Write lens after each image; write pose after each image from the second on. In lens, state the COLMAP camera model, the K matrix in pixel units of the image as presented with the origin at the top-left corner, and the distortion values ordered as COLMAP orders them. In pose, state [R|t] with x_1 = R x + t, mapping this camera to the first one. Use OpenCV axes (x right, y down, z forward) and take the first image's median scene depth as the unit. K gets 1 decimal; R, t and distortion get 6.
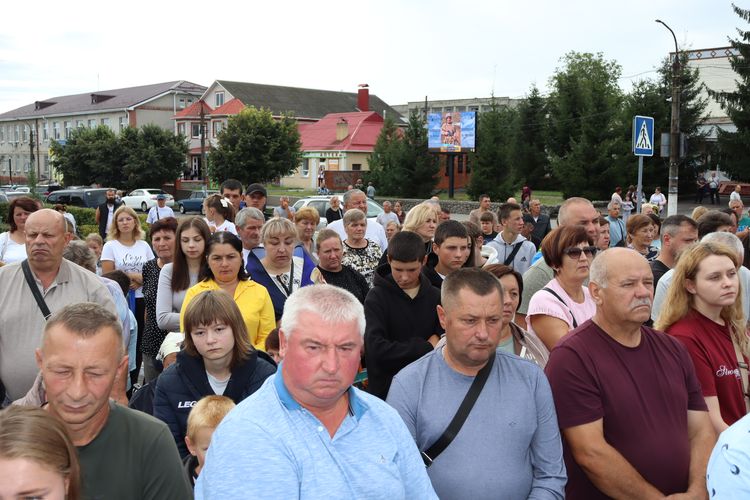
lens RADIAL K [[741.7, 0, 376.4], [0, 741.7, 246.0], [0, 0, 1]] dist [-0.036812, 0.000000]
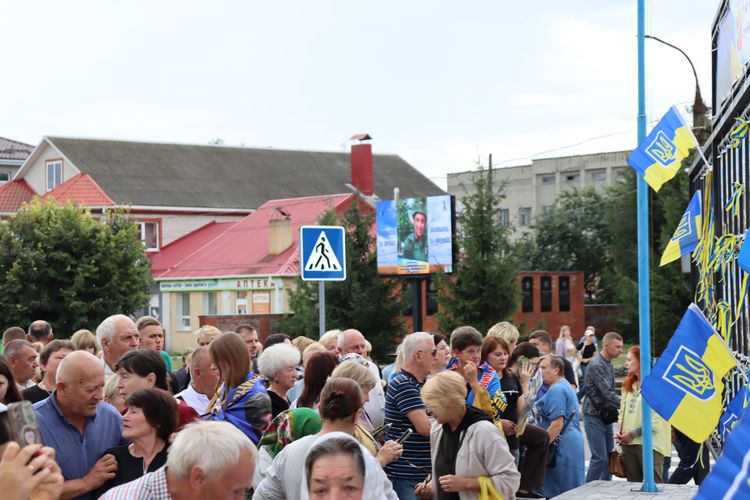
lens RADIAL K [[1783.3, 0, 374.4], [0, 1783.3, 222.2], [0, 0, 1]] dist [0.469002, 0.000000]
pose [[0.994952, -0.029241, -0.096002, 0.154827], [0.014132, 0.987901, -0.154441, 0.024375], [0.099357, 0.152305, 0.983327, -0.191784]]
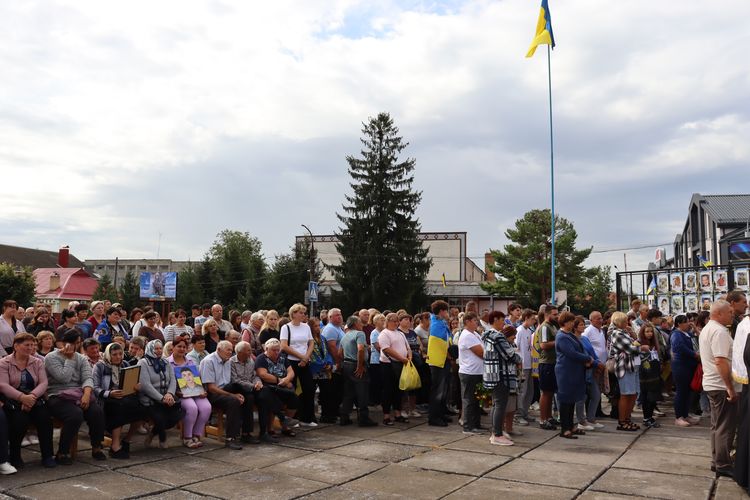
lens RADIAL K [[615.3, 0, 381.7], [0, 615.3, 245.9], [0, 0, 1]] dist [-0.142161, 0.036036]
pose [[0.862253, 0.056357, 0.503333, -0.090030], [0.056053, 0.977067, -0.205423, 0.023185], [-0.503367, 0.205340, 0.839320, -0.147426]]
